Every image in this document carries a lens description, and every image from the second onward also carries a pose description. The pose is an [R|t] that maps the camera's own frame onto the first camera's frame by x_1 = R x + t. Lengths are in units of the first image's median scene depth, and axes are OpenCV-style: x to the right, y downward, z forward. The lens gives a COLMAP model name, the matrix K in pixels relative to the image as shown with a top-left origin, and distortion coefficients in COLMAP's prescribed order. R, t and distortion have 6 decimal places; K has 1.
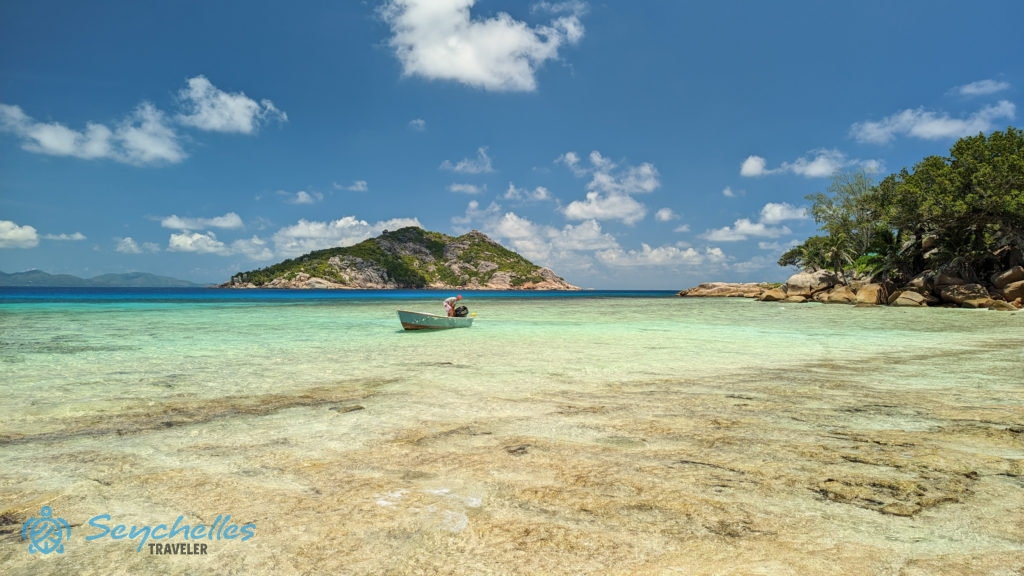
lens RADIAL K [[756.5, 0, 511.6], [0, 756.5, 293.6], [0, 0, 1]] dist [0.082905, -0.054554]
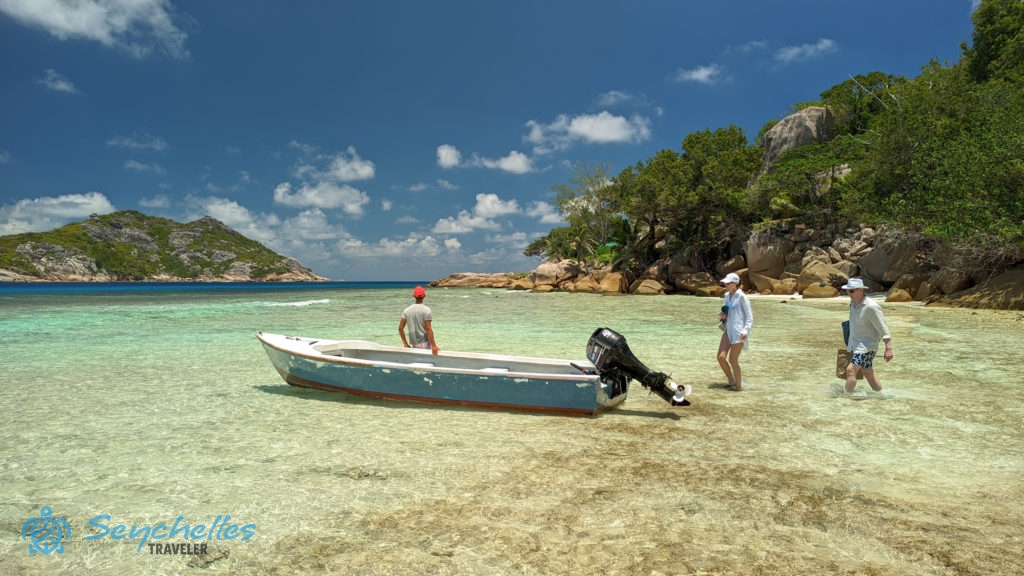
lens RADIAL K [[756.5, 0, 521.5], [0, 756.5, 286.2], [0, 0, 1]] dist [0.082905, -0.054554]
pose [[0.943592, -0.008258, 0.331008, 0.003632], [0.007560, 0.999966, 0.003396, 0.000107], [-0.331025, -0.000702, 0.943622, 0.015495]]
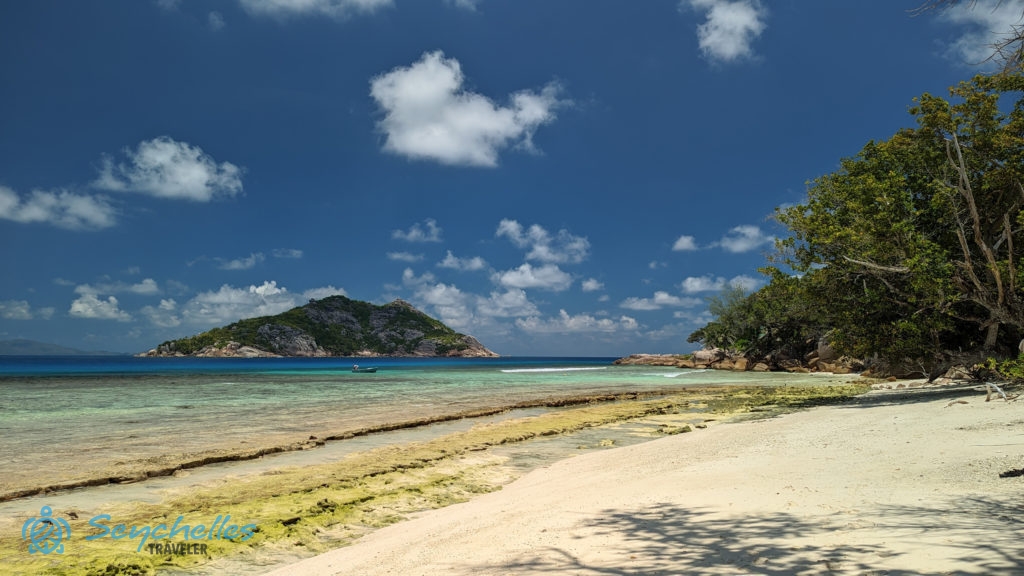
lens RADIAL K [[756.5, 0, 512.9], [0, 756.5, 323.5], [0, 0, 1]] dist [0.082905, -0.054554]
pose [[0.993120, 0.001574, 0.117087, -0.038276], [0.004026, 0.998860, -0.047572, -0.001893], [-0.117028, 0.047716, 0.991982, -0.100358]]
